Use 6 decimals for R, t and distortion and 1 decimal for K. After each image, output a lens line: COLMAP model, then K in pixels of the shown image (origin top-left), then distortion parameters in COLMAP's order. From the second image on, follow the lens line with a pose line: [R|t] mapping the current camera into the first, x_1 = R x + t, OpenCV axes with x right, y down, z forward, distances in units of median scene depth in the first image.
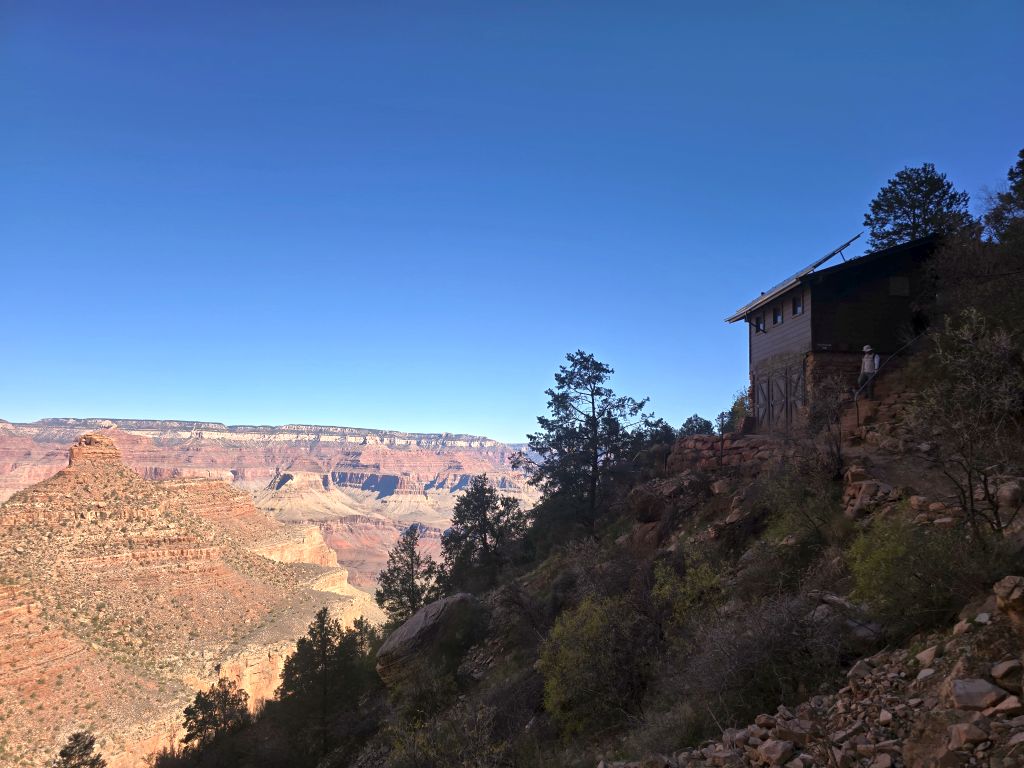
lens RADIAL K [[681.0, 0, 513.2], [0, 681.0, 384.5], [0, 0, 1]] dist [0.033551, -0.027781]
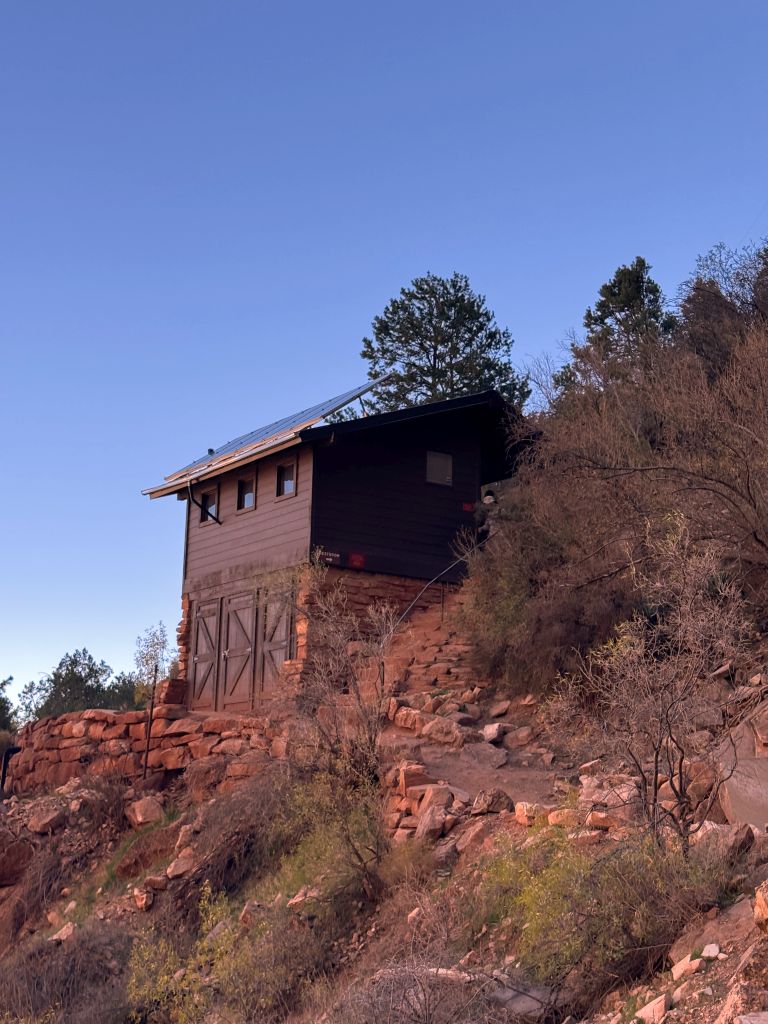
lens RADIAL K [[1448.7, 0, 384.8], [0, 1448.7, 506.8], [0, 0, 1]] dist [0.114212, 0.000000]
pose [[0.833440, 0.106139, 0.542321, -0.163973], [-0.060010, 0.992961, -0.102111, 0.023151], [-0.549342, 0.052559, 0.833943, -0.032444]]
